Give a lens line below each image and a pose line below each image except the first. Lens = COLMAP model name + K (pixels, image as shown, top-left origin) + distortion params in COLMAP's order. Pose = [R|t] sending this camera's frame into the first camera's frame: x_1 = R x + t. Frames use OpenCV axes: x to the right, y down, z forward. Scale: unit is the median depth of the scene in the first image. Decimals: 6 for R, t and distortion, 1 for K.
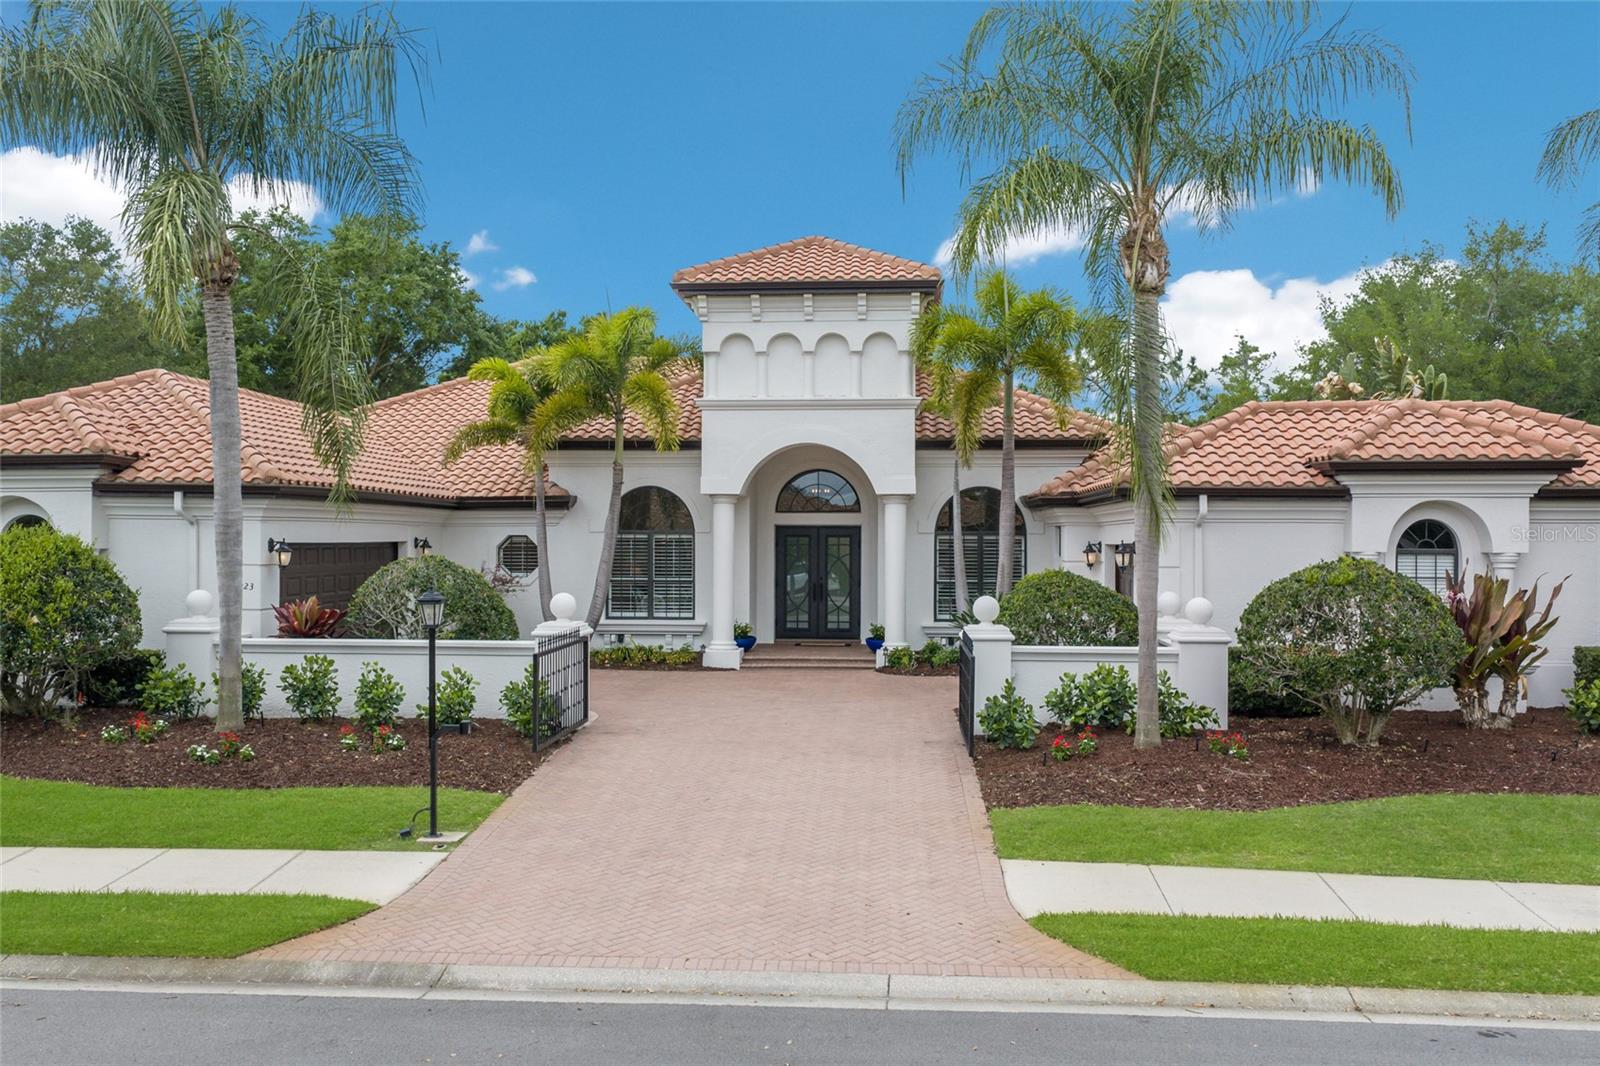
lens RADIAL K [[1358.0, 0, 800.0], [0, 1358.0, 533.0], [0, 0, 1]] dist [-0.002155, -0.001393]
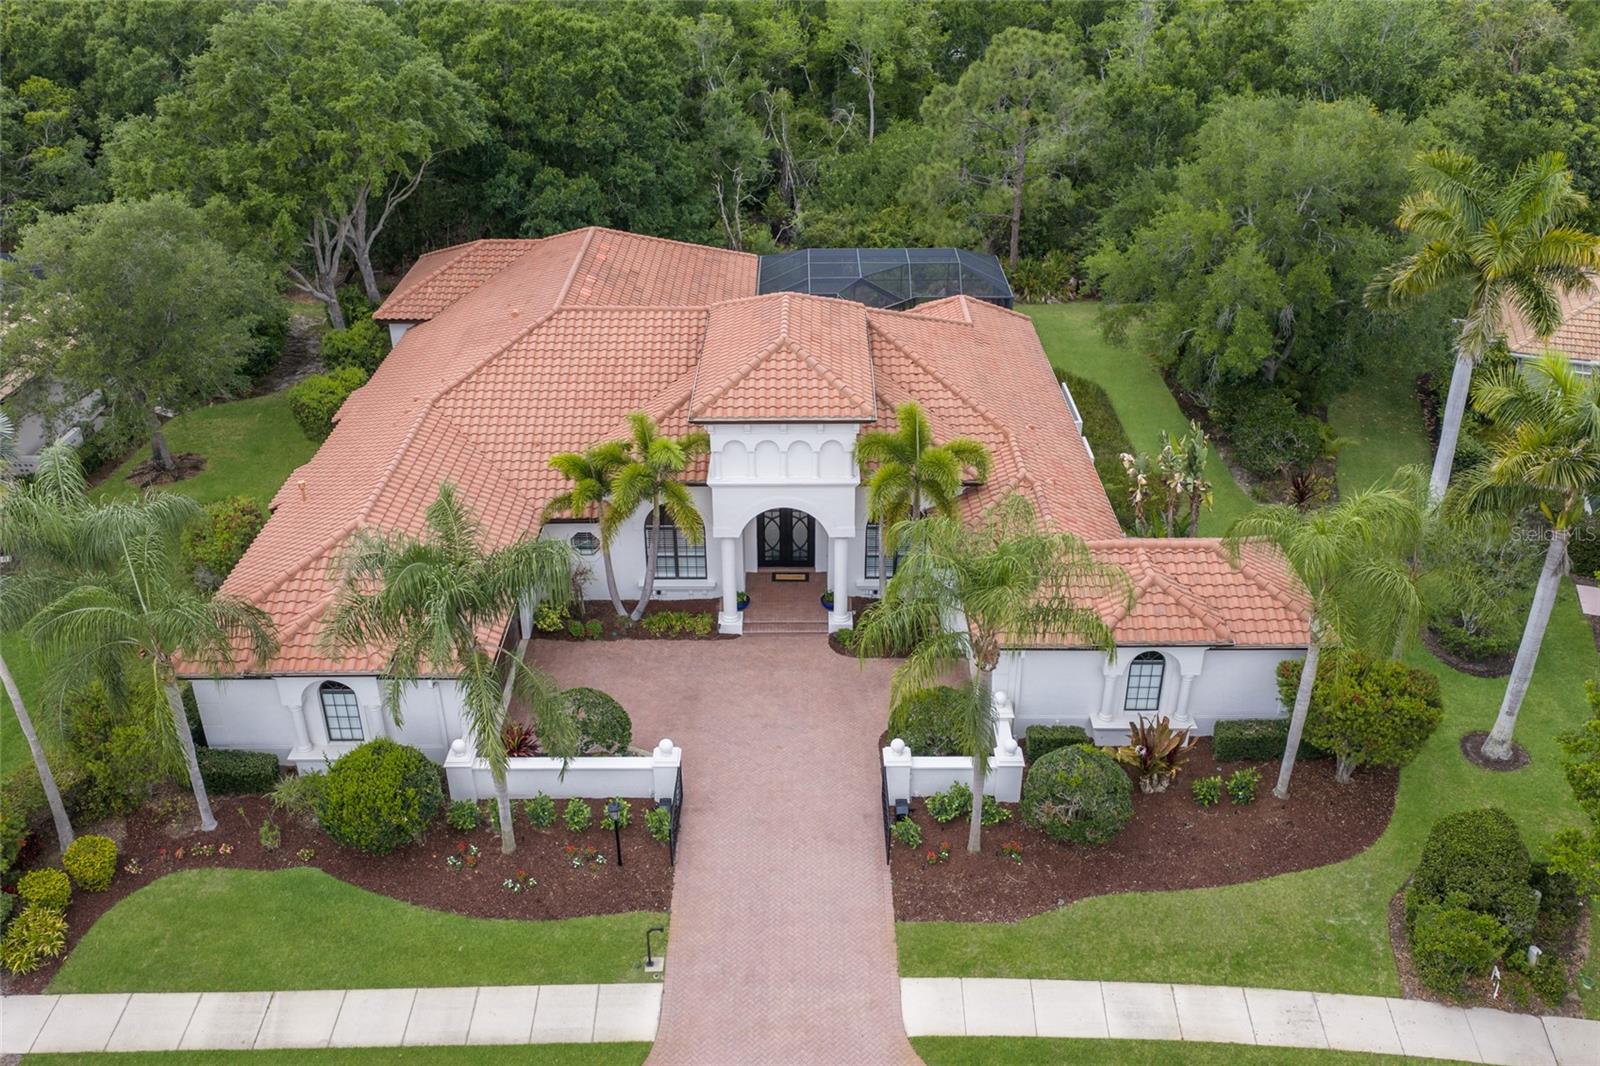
lens RADIAL K [[1358.0, 0, 800.0], [0, 1358.0, 533.0], [0, 0, 1]] dist [-0.002155, -0.001393]
pose [[0.997621, -0.037964, 0.057546, -0.097036], [0.005243, 0.874077, 0.485759, -1.165088], [-0.068741, -0.484301, 0.872197, -0.494789]]
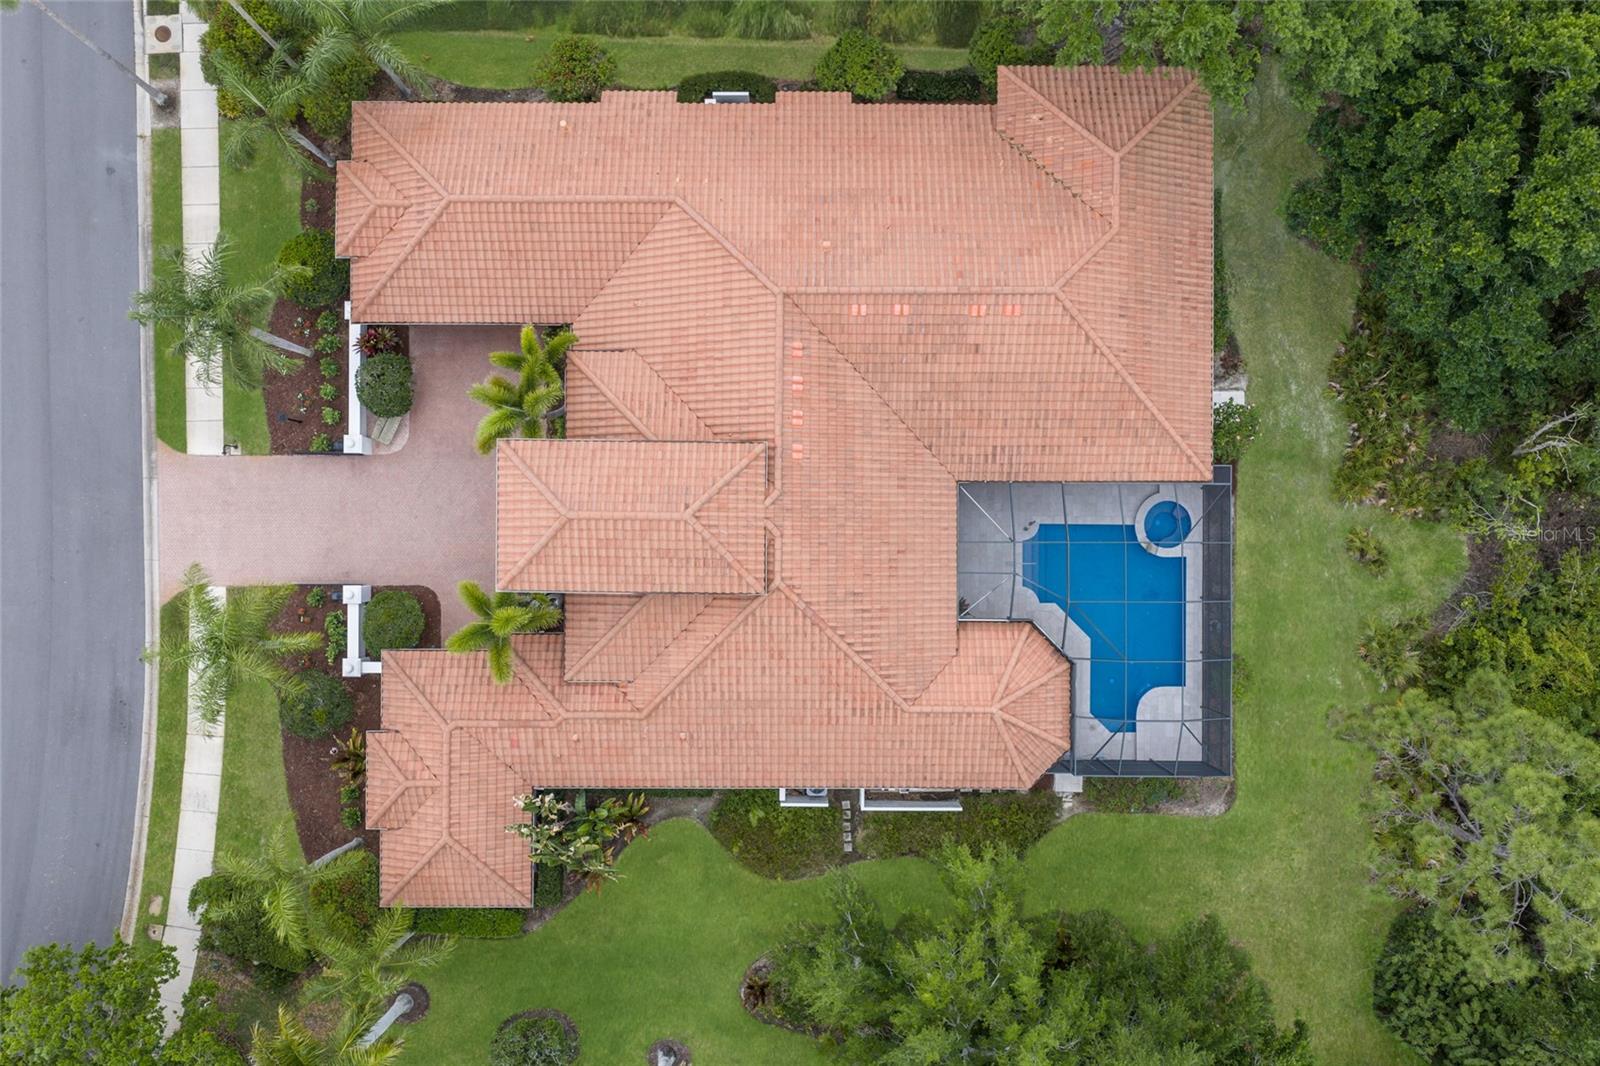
lens RADIAL K [[1358.0, 0, 800.0], [0, 1358.0, 533.0], [0, 0, 1]] dist [-0.002155, -0.001393]
pose [[0.066077, 0.997695, -0.015466, 0.121840], [-0.002002, 0.015632, 0.999876, -2.958977], [0.997813, -0.066038, 0.003030, 2.055311]]
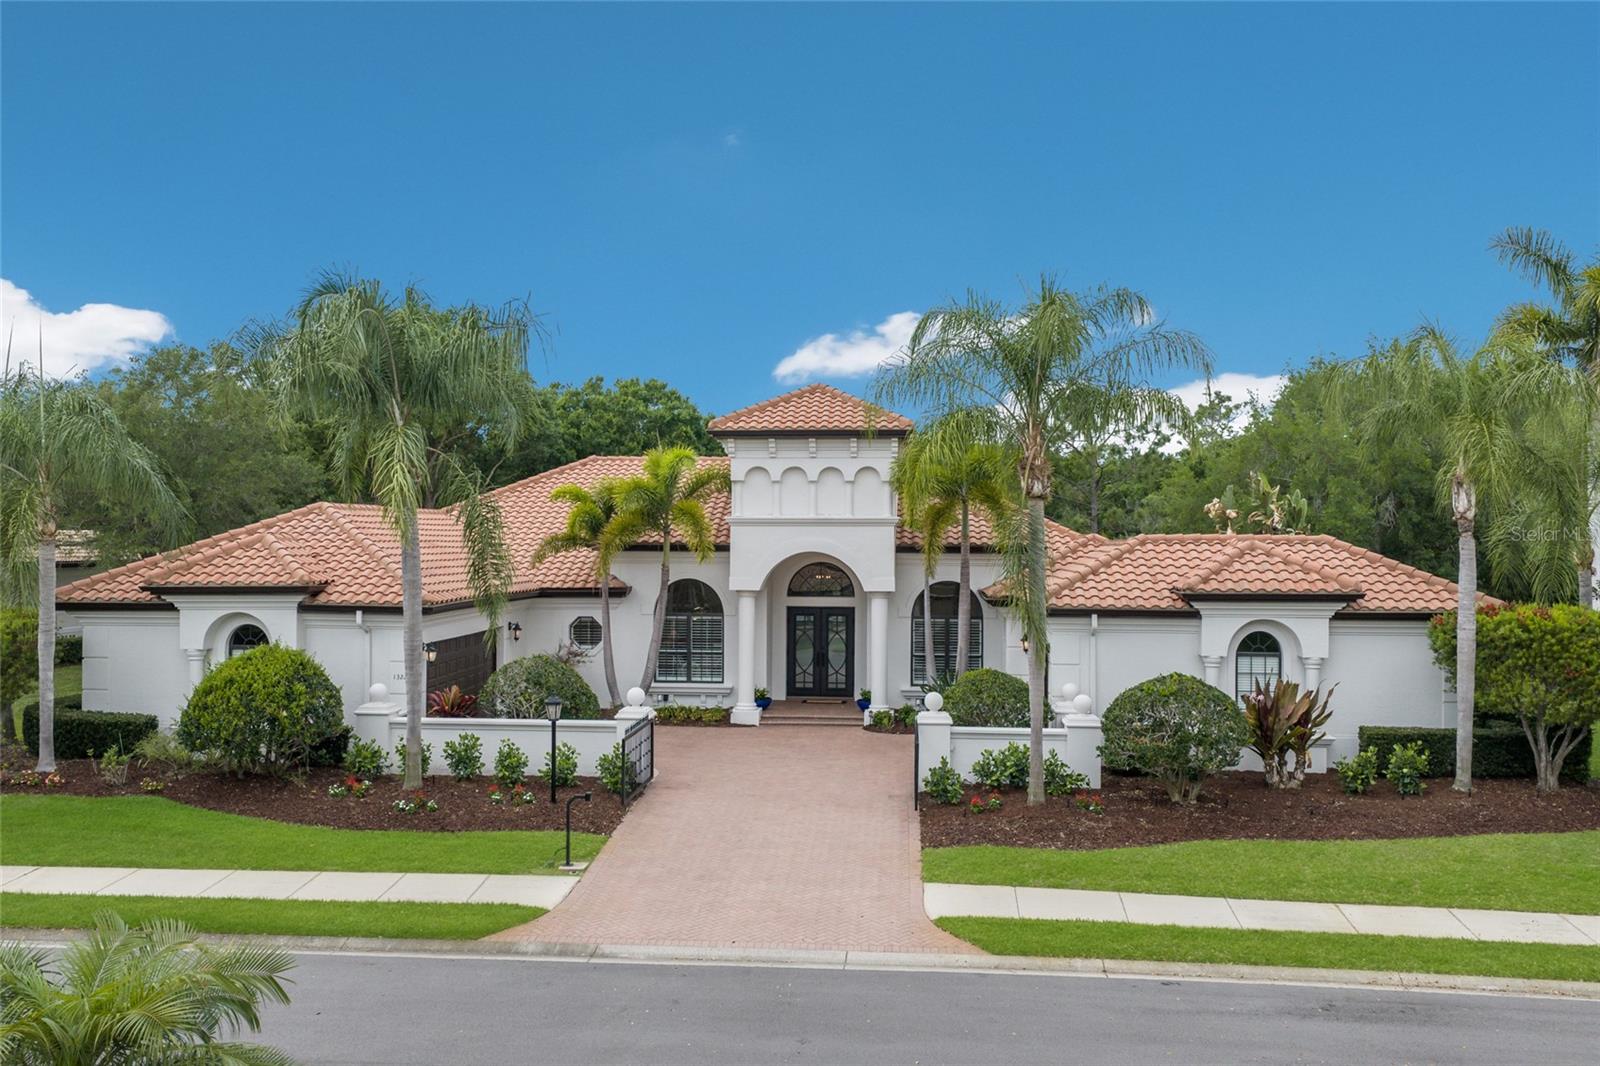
lens RADIAL K [[1358.0, 0, 800.0], [0, 1358.0, 533.0], [0, 0, 1]] dist [-0.002155, -0.001393]
pose [[0.999937, 0.002425, -0.010925, 0.012877], [-0.002404, 0.999995, 0.001900, -0.130421], [0.010929, -0.001874, 0.999939, -0.449992]]
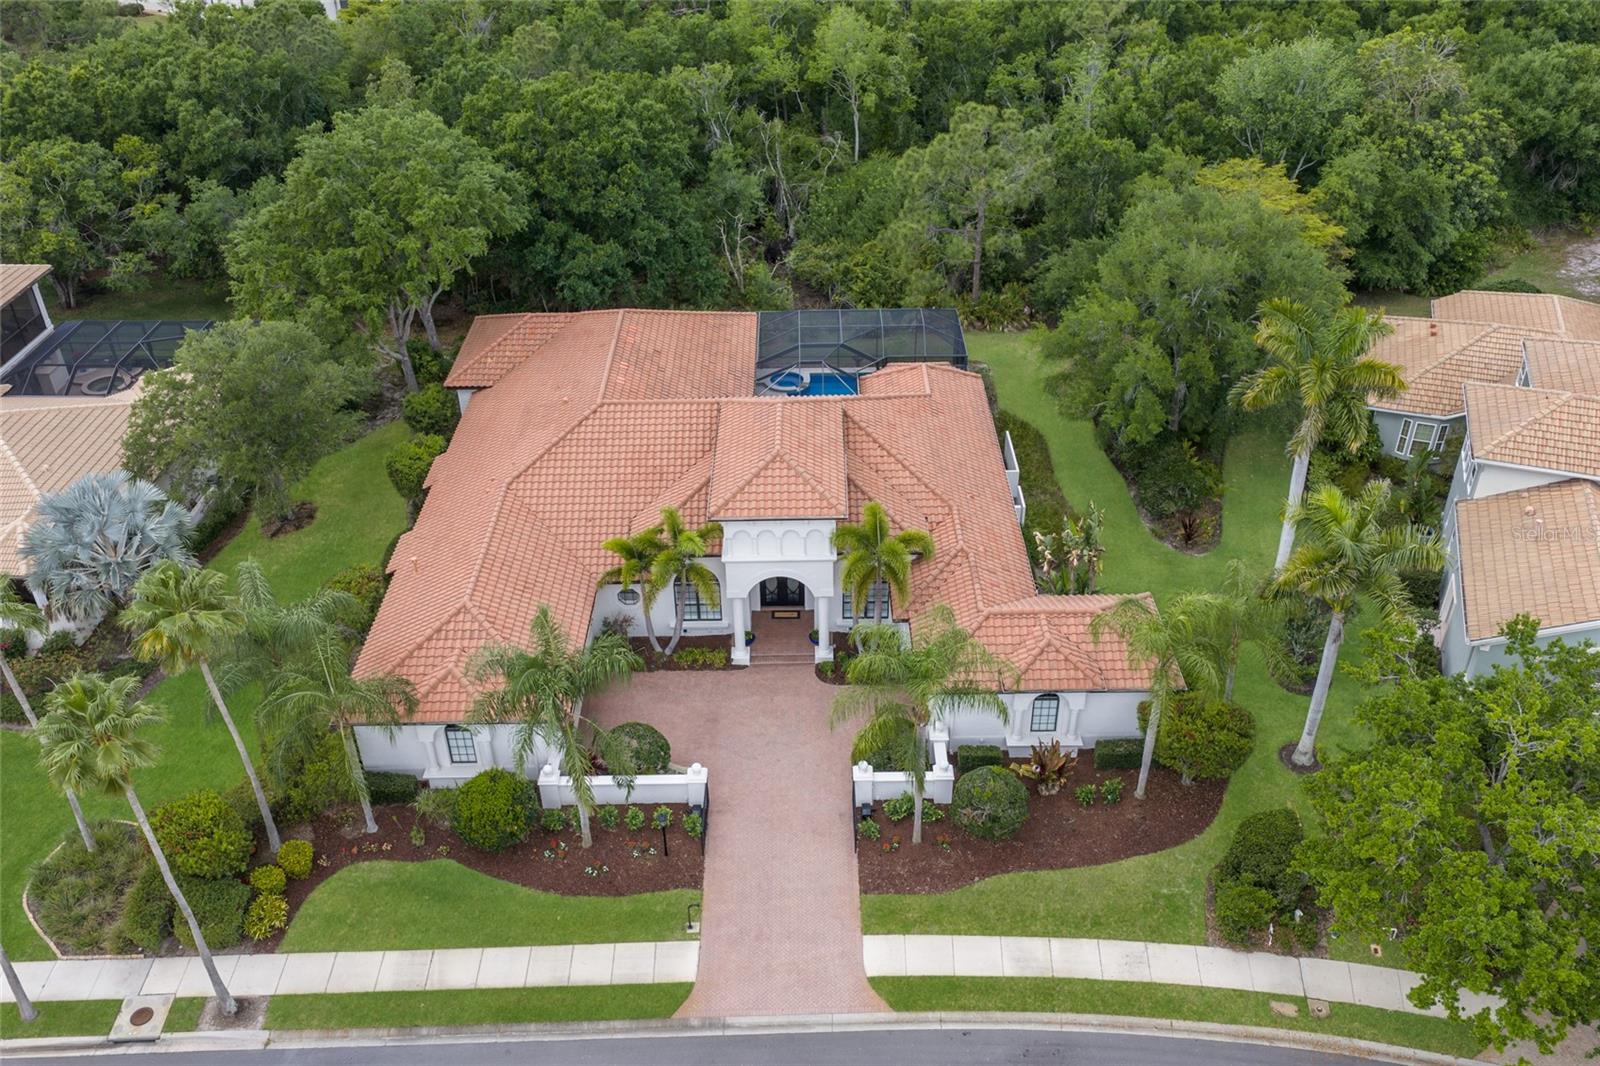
lens RADIAL K [[1339.7, 0, 800.0], [0, 1339.7, 533.0], [0, 0, 1]] dist [0.001652, -0.007684]
pose [[0.997193, -0.054237, 0.051625, -0.094957], [0.016288, 0.830056, 0.557443, -1.837193], [-0.073086, -0.555037, 0.828609, -0.906899]]
